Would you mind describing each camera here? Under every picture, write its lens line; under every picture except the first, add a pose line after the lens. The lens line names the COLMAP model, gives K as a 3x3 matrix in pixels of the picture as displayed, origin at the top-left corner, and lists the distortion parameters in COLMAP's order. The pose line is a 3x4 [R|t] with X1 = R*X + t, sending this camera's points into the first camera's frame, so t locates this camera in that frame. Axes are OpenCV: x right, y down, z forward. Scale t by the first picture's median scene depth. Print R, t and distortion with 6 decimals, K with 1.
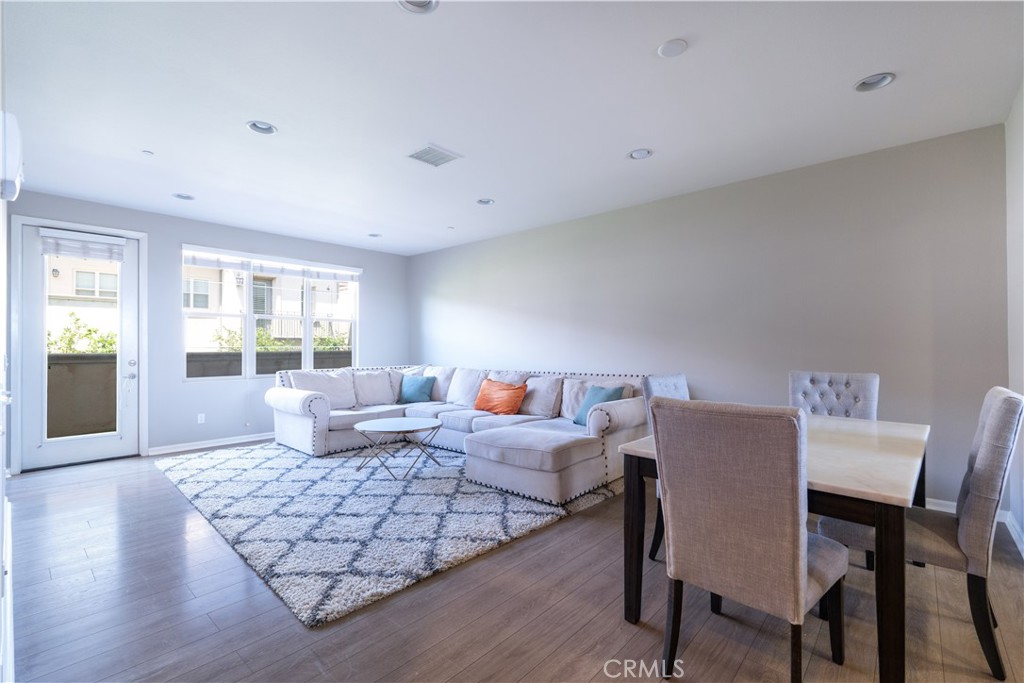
lens RADIAL K [[451.7, 0, 512.0], [0, 451.7, 341.5], [0, 0, 1]] dist [-0.000099, 0.000017]
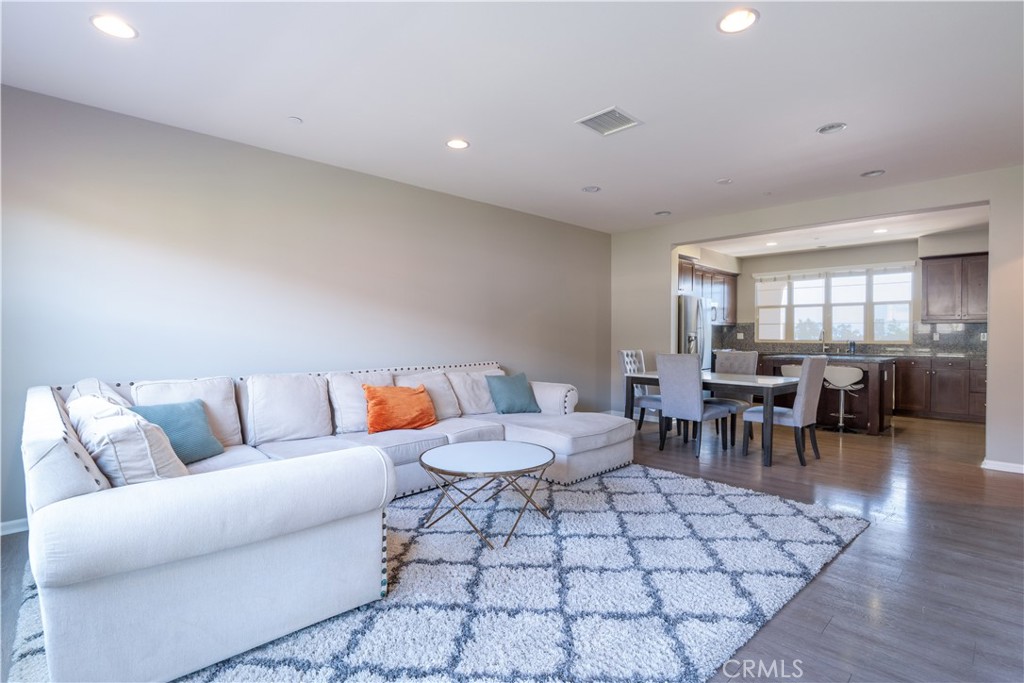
lens RADIAL K [[501.6, 0, 512.0], [0, 501.6, 341.5], [0, 0, 1]] dist [0.001726, 0.000153]
pose [[0.065654, -0.010829, 0.997784, -0.932974], [-0.011947, 0.999861, 0.011638, 0.011075], [-0.997771, -0.012685, 0.065516, 0.894267]]
